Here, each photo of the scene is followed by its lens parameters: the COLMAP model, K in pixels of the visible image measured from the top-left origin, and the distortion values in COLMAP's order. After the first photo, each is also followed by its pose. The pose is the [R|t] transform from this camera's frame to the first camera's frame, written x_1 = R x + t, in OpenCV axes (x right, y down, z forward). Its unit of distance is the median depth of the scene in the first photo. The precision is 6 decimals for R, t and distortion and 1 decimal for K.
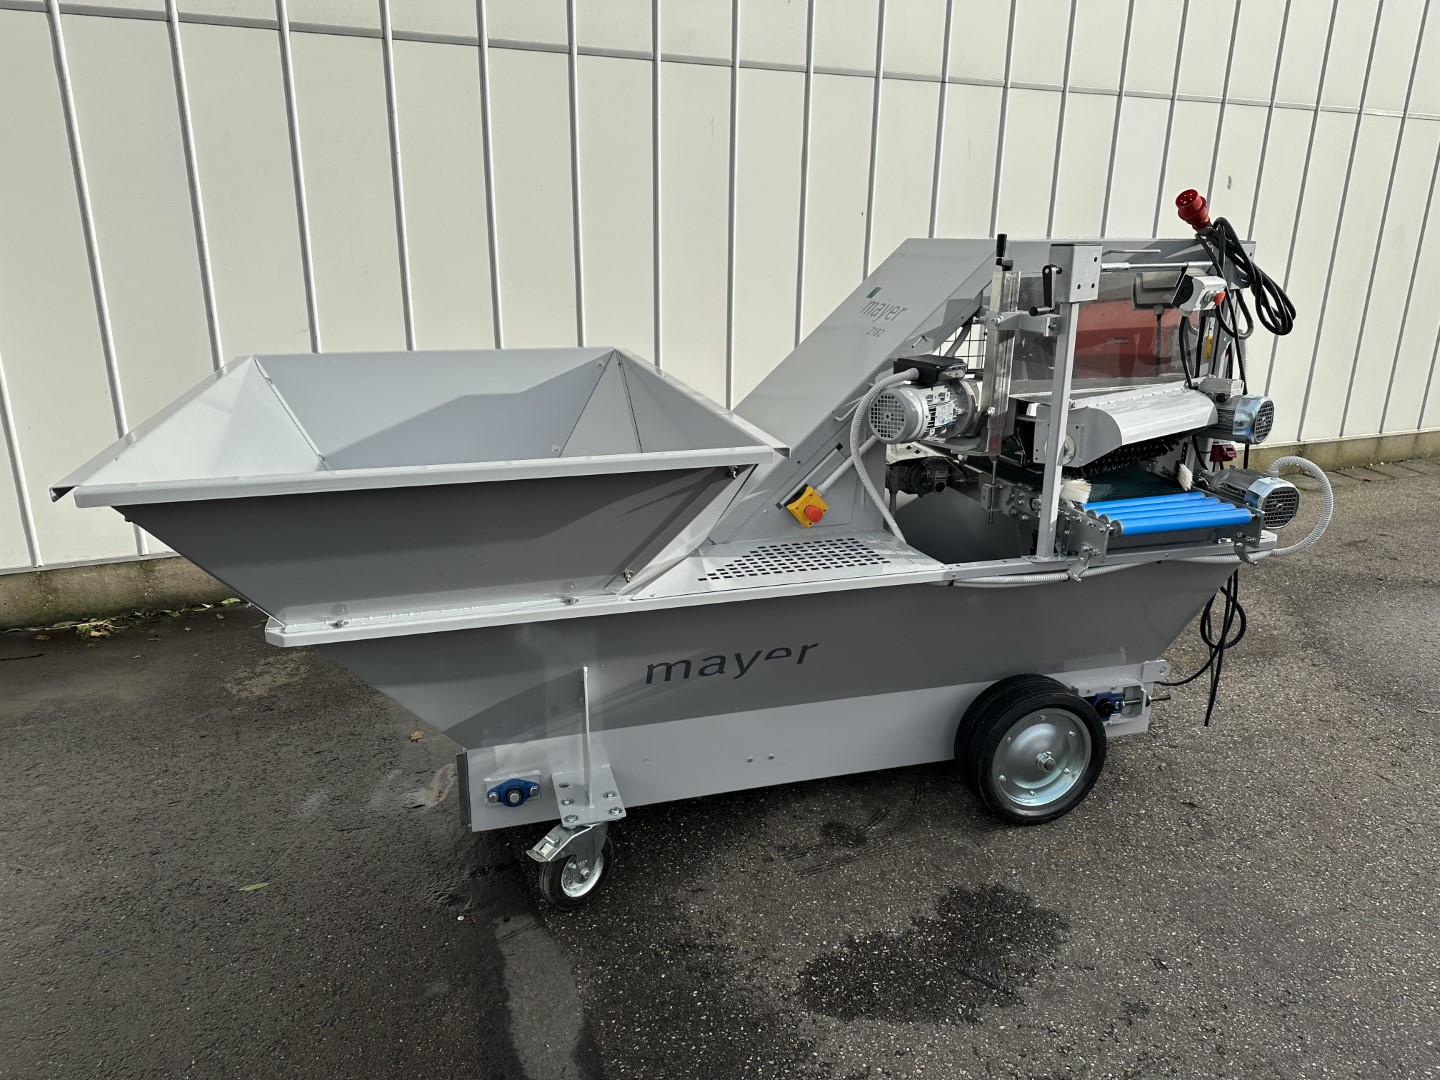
lens RADIAL K [[1008.1, 0, 721.4], [0, 1008.1, 536.2], [0, 0, 1]] dist [0.021868, -0.025743]
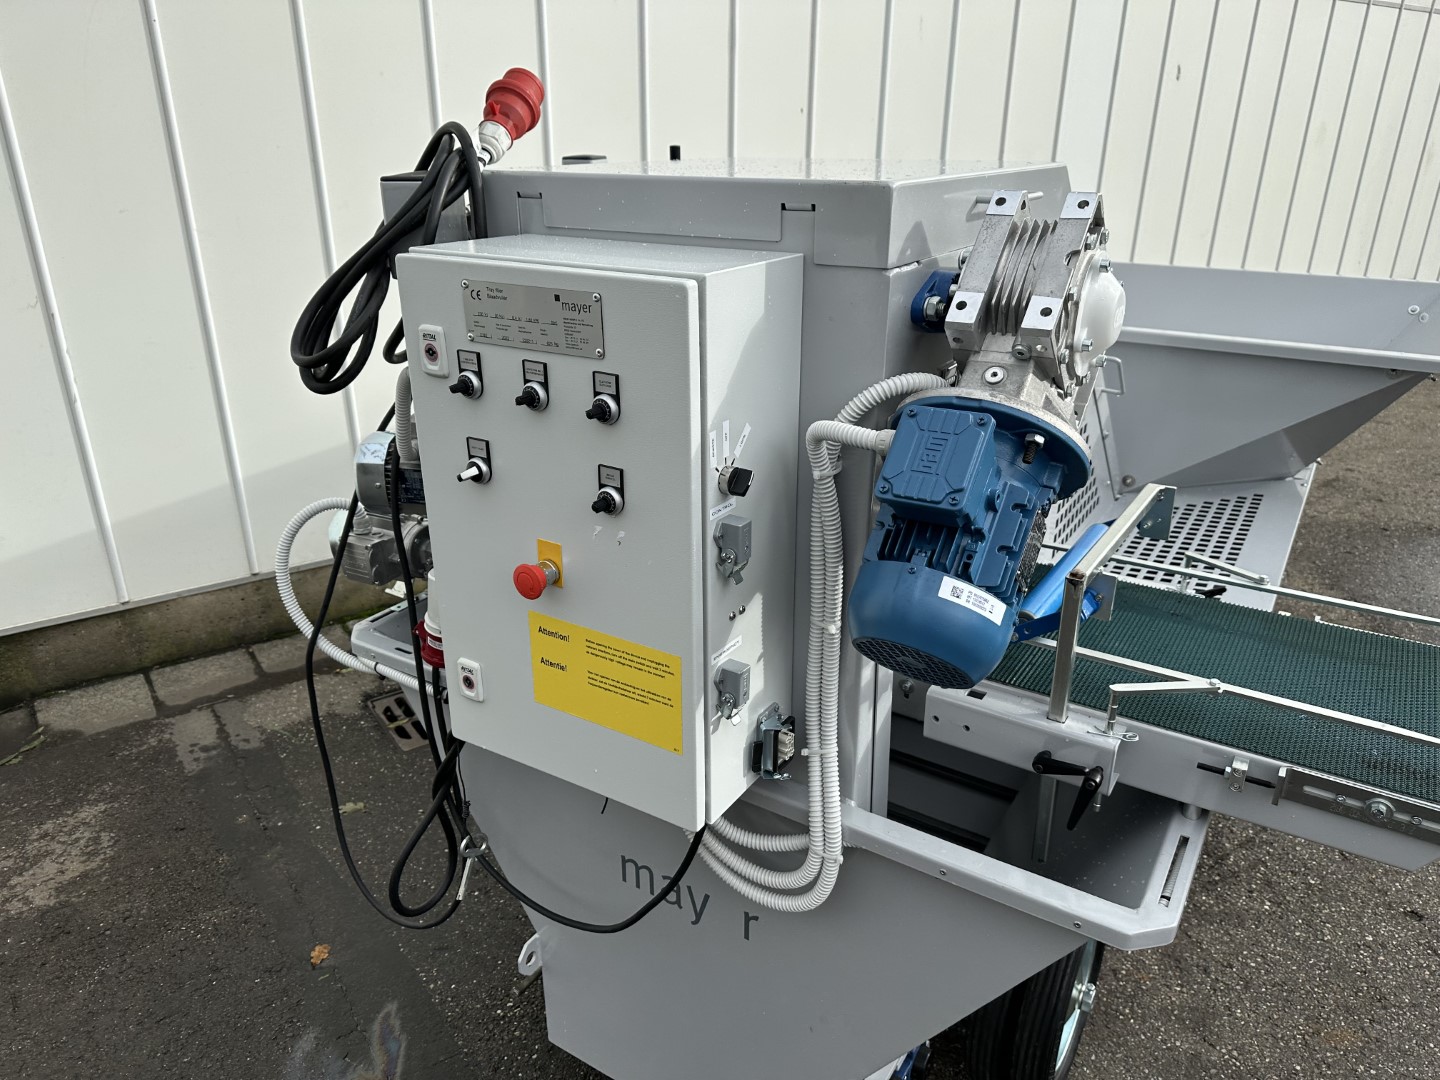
lens RADIAL K [[1008.1, 0, 718.0], [0, 1008.1, 544.4], [0, 0, 1]] dist [0.021868, -0.025743]
pose [[0.977470, -0.087143, 0.192244, -0.138498], [0.067836, 0.992174, 0.104831, -0.102760], [-0.199875, -0.089428, 0.975732, 0.304327]]
